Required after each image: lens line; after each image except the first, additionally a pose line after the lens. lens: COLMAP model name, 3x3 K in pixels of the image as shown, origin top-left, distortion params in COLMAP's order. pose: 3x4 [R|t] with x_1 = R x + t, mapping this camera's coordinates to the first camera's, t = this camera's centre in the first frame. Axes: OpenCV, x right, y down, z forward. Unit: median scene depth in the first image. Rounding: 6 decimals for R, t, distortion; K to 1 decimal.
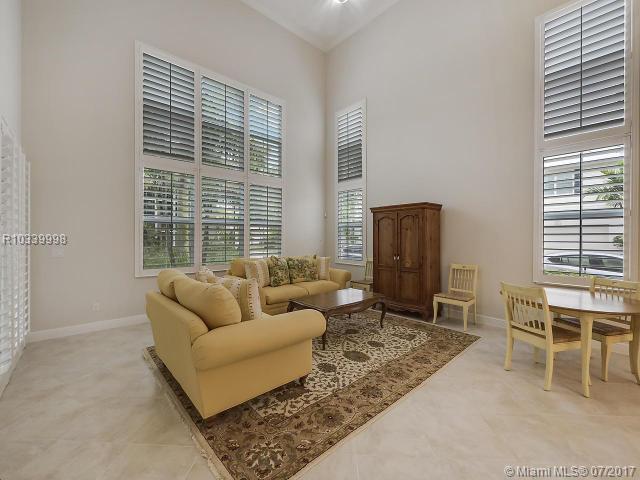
lens RADIAL K [[273.9, 0, 320.0], [0, 273.9, 240.0], [0, 0, 1]] dist [-0.000055, 0.000013]
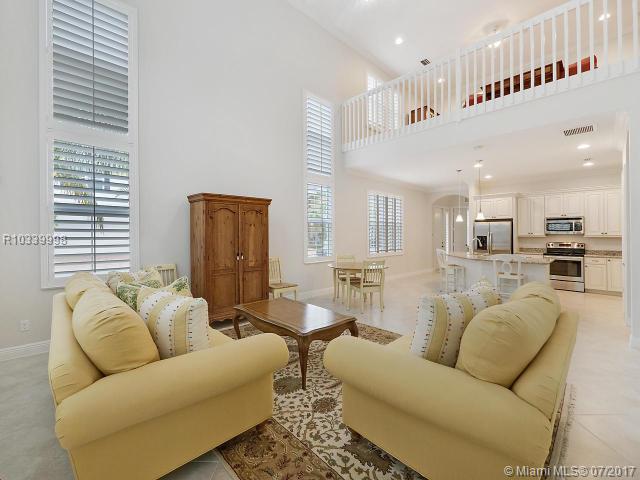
lens RADIAL K [[270.7, 0, 319.6], [0, 270.7, 233.3], [0, 0, 1]] dist [0.000603, 0.000055]
pose [[-0.011199, -0.003975, 0.999929, -0.577370], [0.010759, 0.999934, 0.004095, -0.012302], [-0.999879, 0.010804, -0.011155, 0.769244]]
